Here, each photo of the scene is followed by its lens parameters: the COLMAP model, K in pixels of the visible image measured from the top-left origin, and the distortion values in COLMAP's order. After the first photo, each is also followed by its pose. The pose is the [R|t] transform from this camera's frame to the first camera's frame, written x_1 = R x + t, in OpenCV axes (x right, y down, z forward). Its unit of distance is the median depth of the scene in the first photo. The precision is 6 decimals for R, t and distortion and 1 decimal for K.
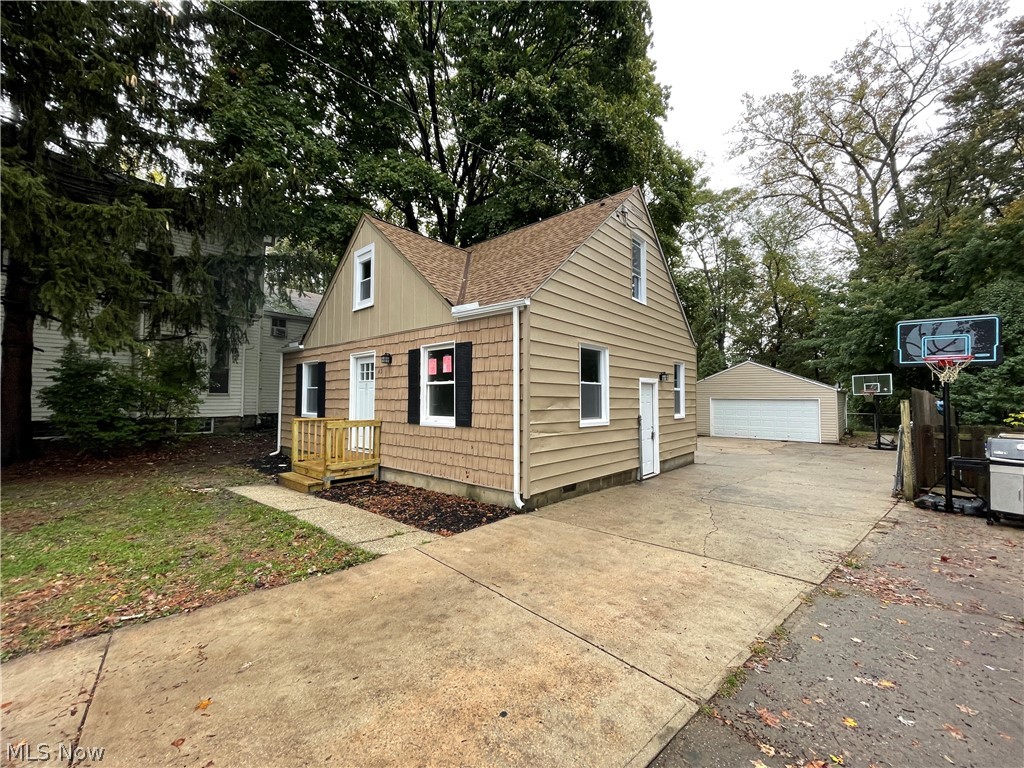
lens RADIAL K [[413.3, 0, 510.5], [0, 413.3, 383.3], [0, 0, 1]] dist [-0.006135, 0.002644]
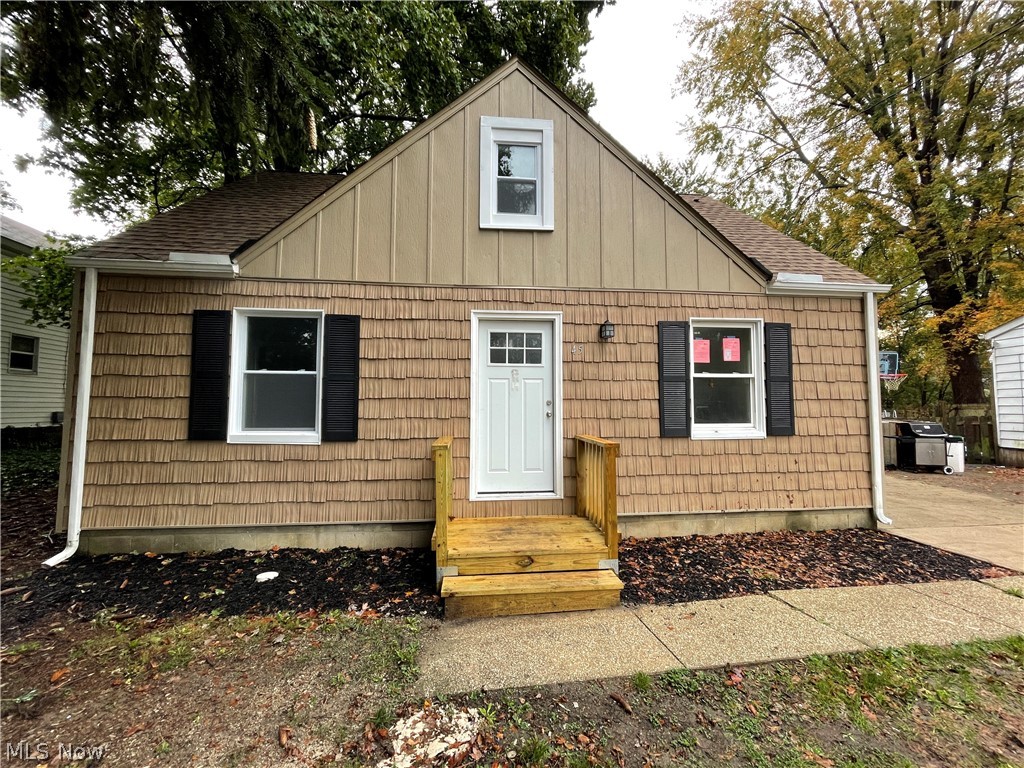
lens RADIAL K [[413.3, 0, 513.2], [0, 413.3, 382.4], [0, 0, 1]] dist [-0.006135, 0.002644]
pose [[0.673807, 0.036344, 0.738013, -0.777406], [-0.026393, 0.999336, -0.025115, 0.031561], [-0.738436, -0.002556, 0.674318, 0.668126]]
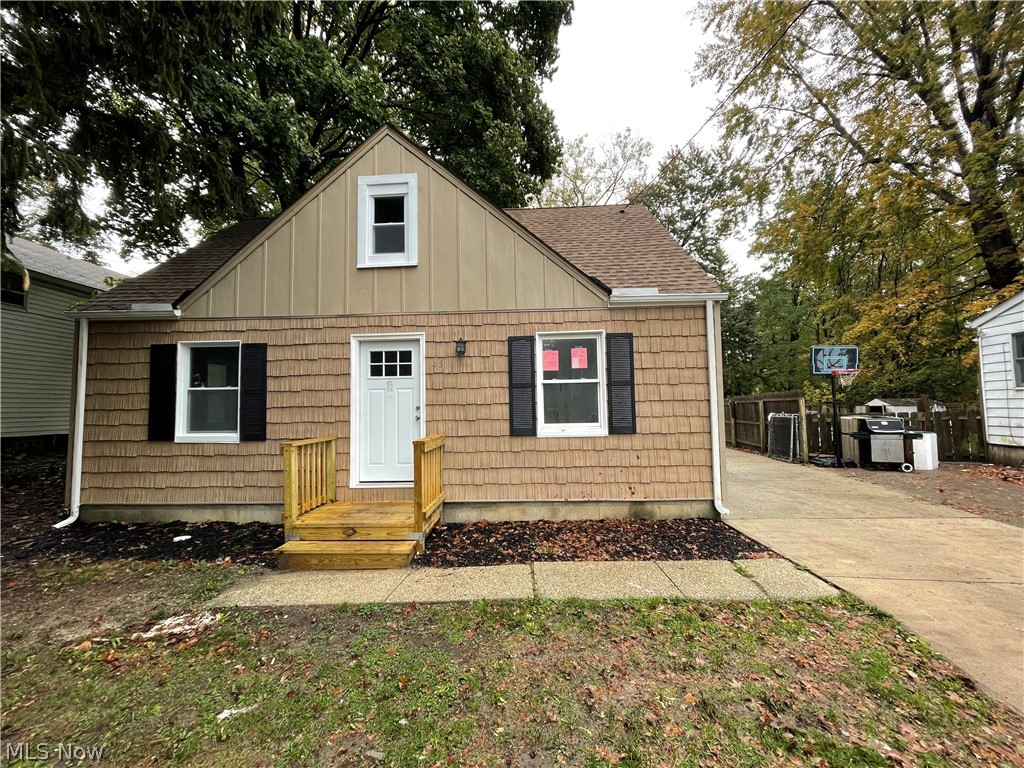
lens RADIAL K [[413.3, 0, 512.7], [0, 413.3, 382.5], [0, 0, 1]] dist [-0.006135, 0.002644]
pose [[0.773683, 0.015599, 0.633381, -0.639109], [-0.003676, 0.999791, -0.020133, 0.015006], [-0.633563, 0.013248, 0.773578, 0.385597]]
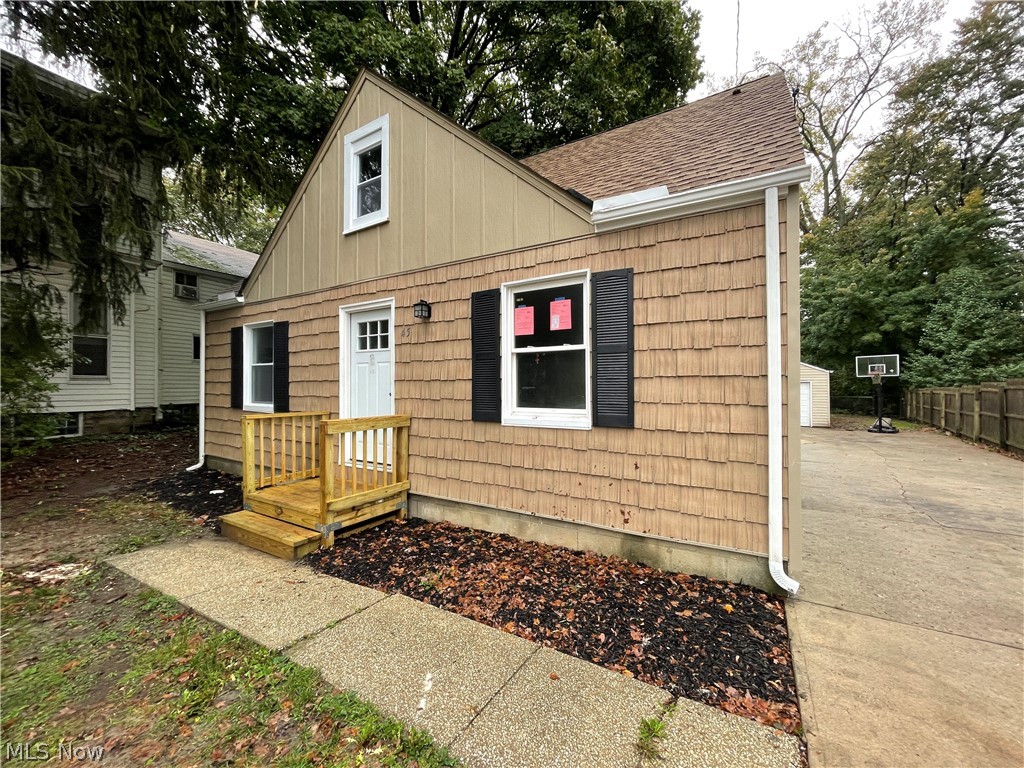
lens RADIAL K [[413.3, 0, 510.7], [0, 413.3, 383.4], [0, 0, 1]] dist [-0.006135, 0.002644]
pose [[0.984777, -0.005482, 0.173737, -0.265521], [-0.000377, 0.999433, 0.033671, 0.022691], [-0.173823, -0.033224, 0.984216, 0.386026]]
